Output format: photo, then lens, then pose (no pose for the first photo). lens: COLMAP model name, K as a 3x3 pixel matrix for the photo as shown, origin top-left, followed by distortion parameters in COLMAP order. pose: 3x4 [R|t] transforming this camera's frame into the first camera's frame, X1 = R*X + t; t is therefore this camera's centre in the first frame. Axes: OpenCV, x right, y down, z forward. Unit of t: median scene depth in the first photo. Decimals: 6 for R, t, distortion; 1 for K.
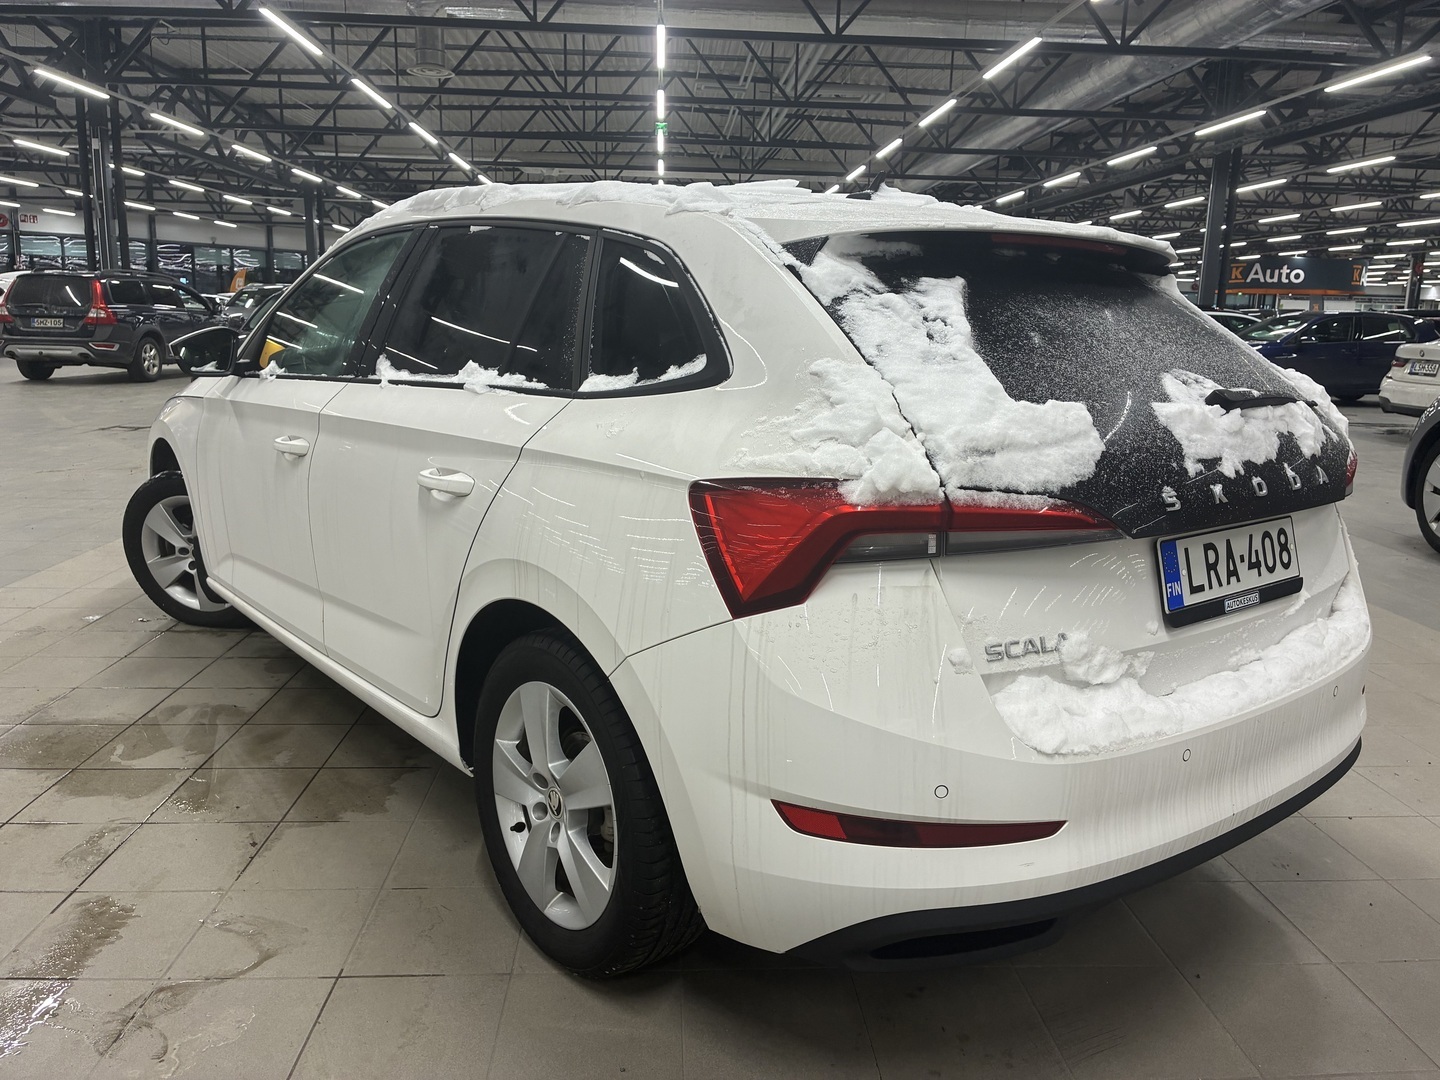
lens RADIAL K [[1097.5, 0, 720.0], [0, 1097.5, 540.0], [0, 0, 1]] dist [0.006726, 0.000046]
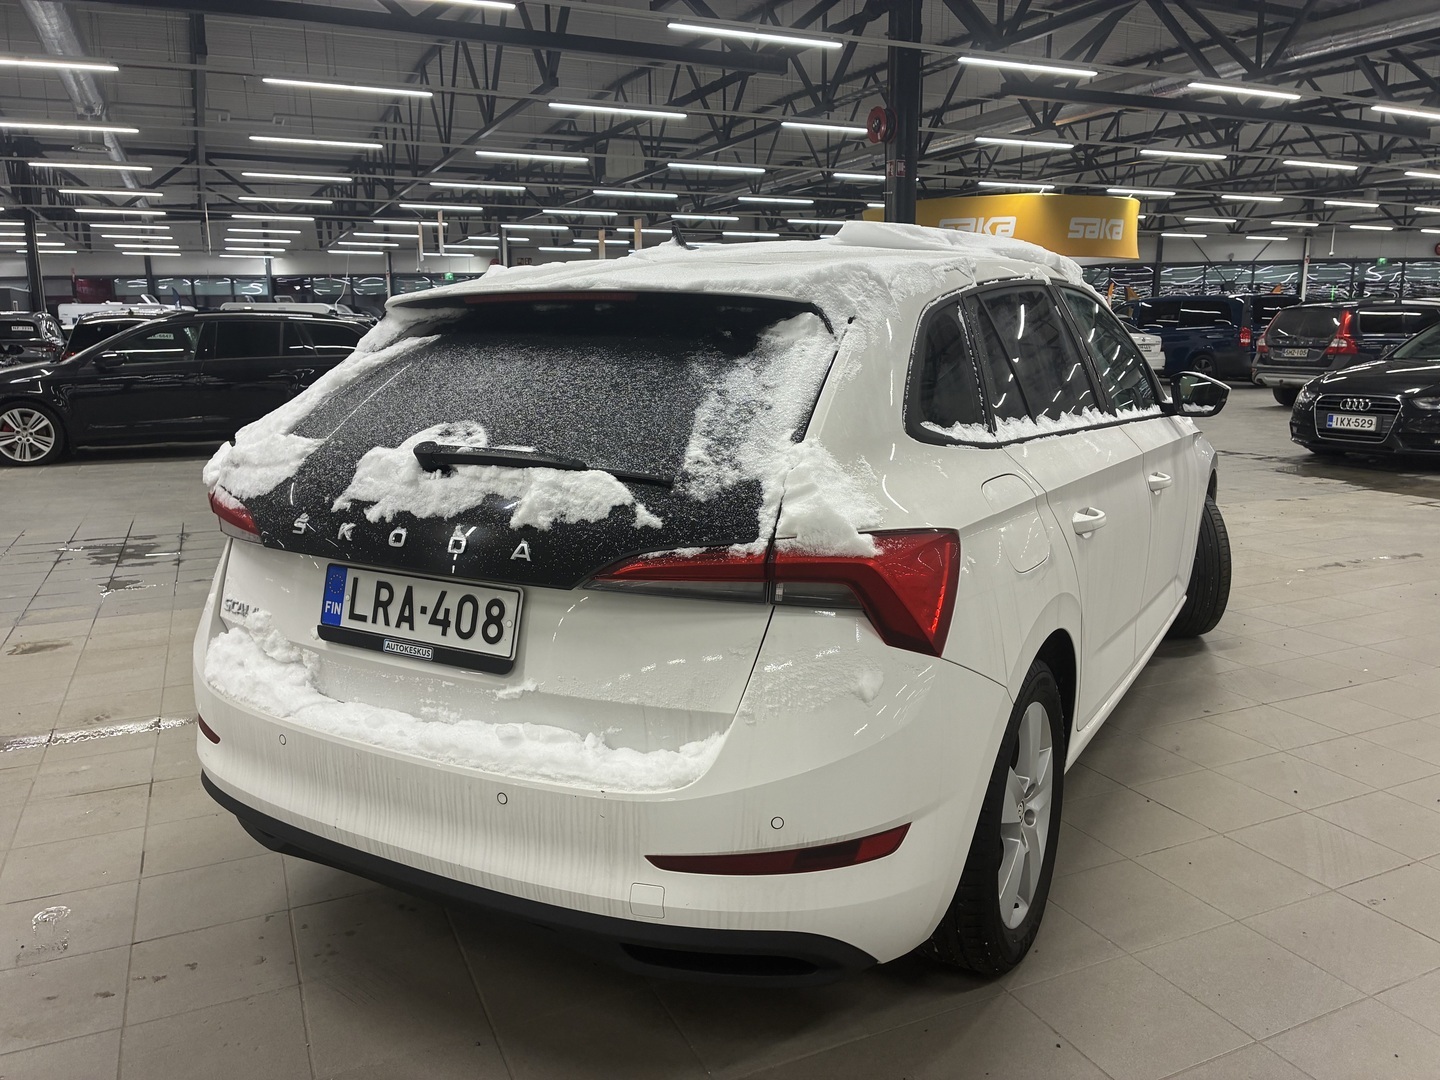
lens RADIAL K [[1097.5, 0, 720.0], [0, 1097.5, 540.0], [0, 0, 1]] dist [0.006726, 0.000046]
pose [[0.372006, 0.151620, -0.915764, 1.520383], [-0.172614, 0.980661, 0.092244, -0.189731], [0.912039, 0.123758, 0.390984, 0.865638]]
